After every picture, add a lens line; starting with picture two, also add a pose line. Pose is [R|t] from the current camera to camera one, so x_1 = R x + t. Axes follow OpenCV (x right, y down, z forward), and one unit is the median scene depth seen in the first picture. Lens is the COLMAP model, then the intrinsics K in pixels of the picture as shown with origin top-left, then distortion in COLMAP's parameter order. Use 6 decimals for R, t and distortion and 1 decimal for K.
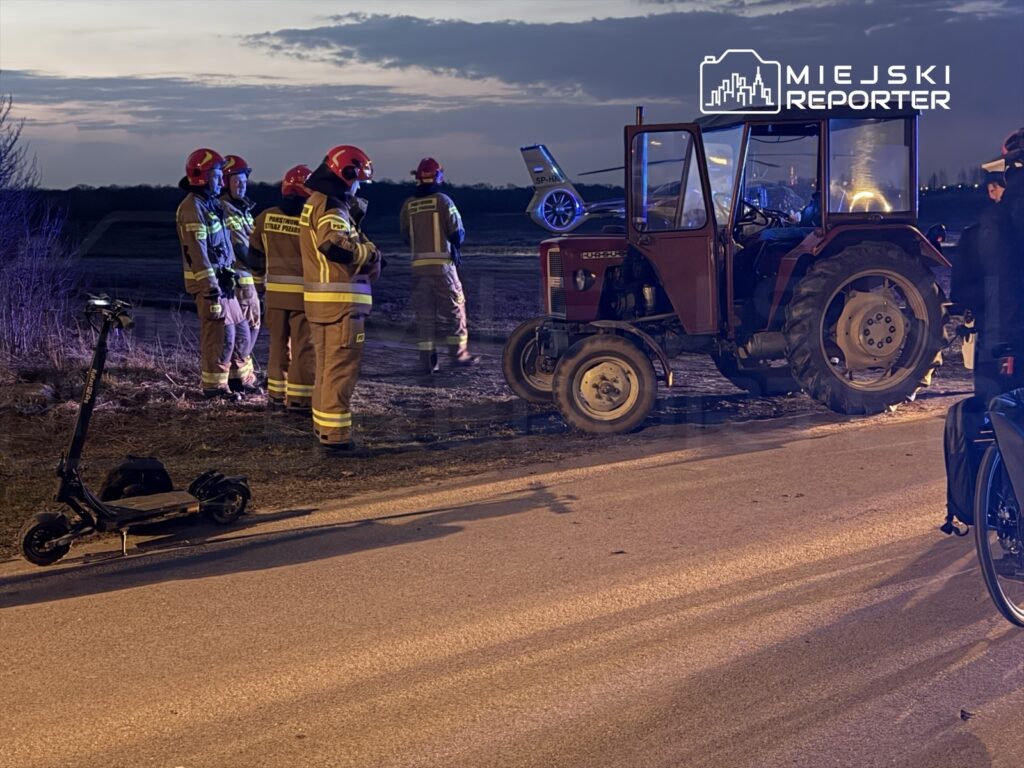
lens RADIAL K [[1333.9, 0, 512.0], [0, 1333.9, 384.0], [0, 0, 1]] dist [0.108174, -0.045164]
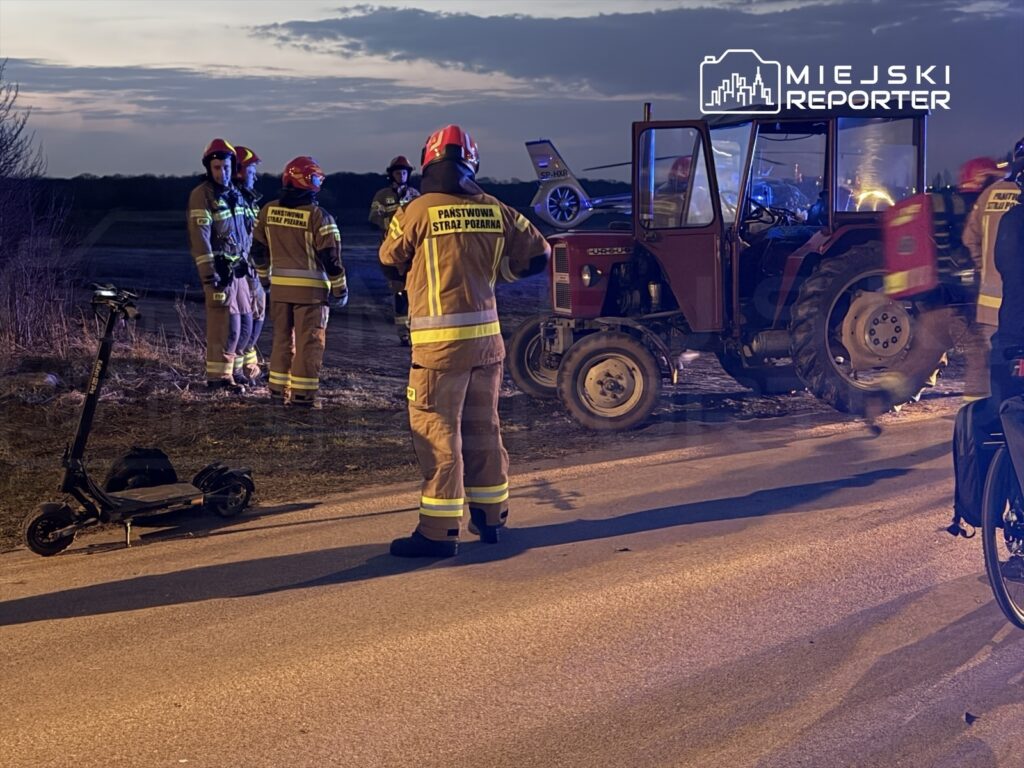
lens RADIAL K [[1333.9, 0, 512.0], [0, 1333.9, 384.0], [0, 0, 1]] dist [0.108174, -0.045164]
pose [[0.999922, 0.012496, -0.000570, -0.002629], [-0.012494, 0.999913, 0.004229, -0.000762], [0.000623, -0.004221, 0.999991, 0.001367]]
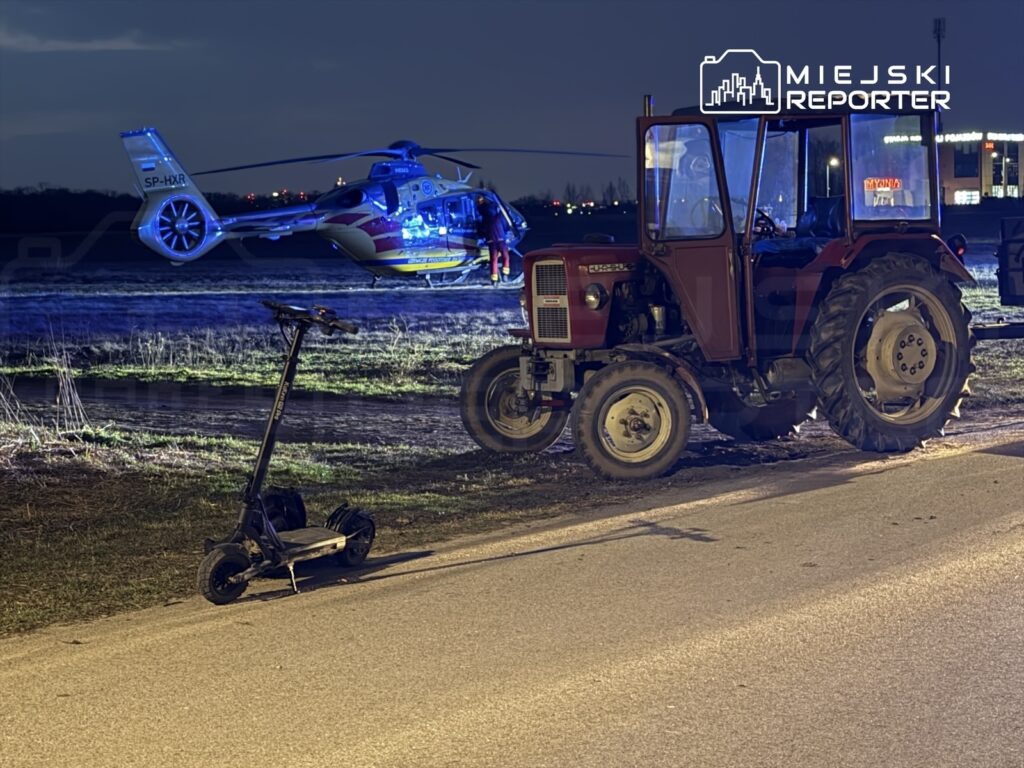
lens RADIAL K [[2163.6, 0, 512.0], [0, 2163.6, 384.0], [0, 0, 1]] dist [0.058002, 0.194840]
pose [[0.963728, -0.017634, 0.266303, -0.354286], [0.033540, 0.997906, -0.055302, 0.048928], [-0.264770, 0.062228, 0.962302, -0.285502]]
